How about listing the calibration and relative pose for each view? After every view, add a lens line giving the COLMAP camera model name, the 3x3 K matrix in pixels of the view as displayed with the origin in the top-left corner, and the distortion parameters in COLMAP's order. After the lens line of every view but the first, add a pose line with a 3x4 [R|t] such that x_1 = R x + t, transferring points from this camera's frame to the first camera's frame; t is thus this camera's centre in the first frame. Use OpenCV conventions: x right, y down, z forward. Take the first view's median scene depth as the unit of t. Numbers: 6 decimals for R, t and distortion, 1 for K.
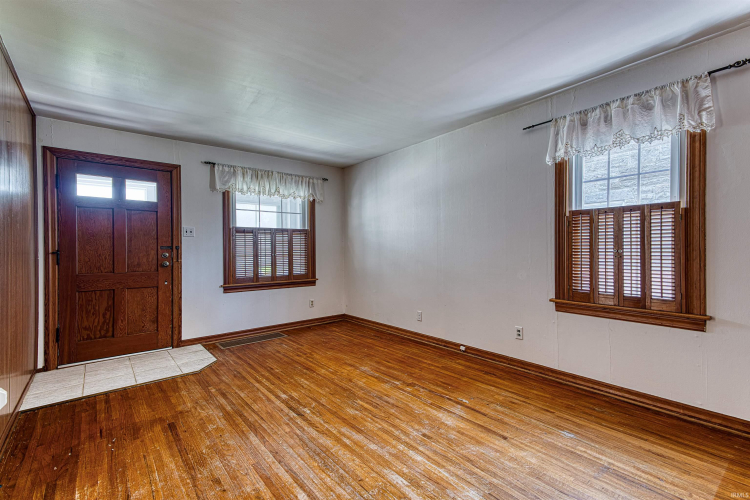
lens RADIAL K [[335.7, 0, 373.6], [0, 335.7, 243.3], [0, 0, 1]] dist [0.048307, -0.000711]
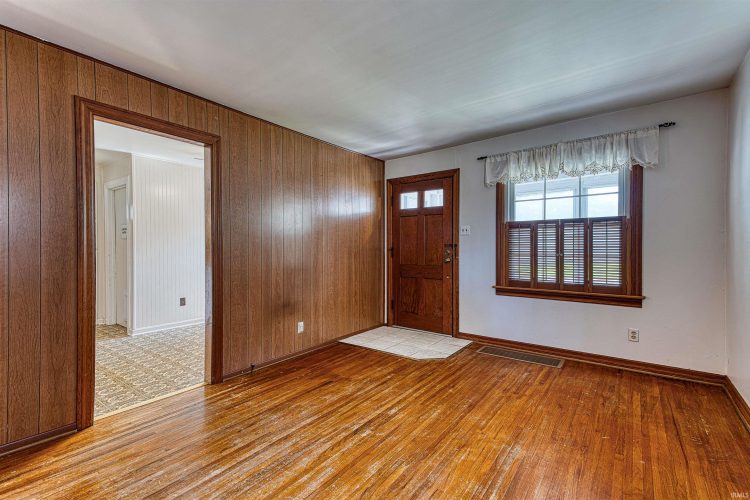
lens RADIAL K [[335.7, 0, 374.7], [0, 335.7, 245.6], [0, 0, 1]] dist [0.048307, -0.000711]
pose [[0.245467, 0.001424, -0.969404, 0.390091], [0.017331, 0.999833, 0.005857, 0.002269], [0.969250, -0.018239, 0.245402, 0.483216]]
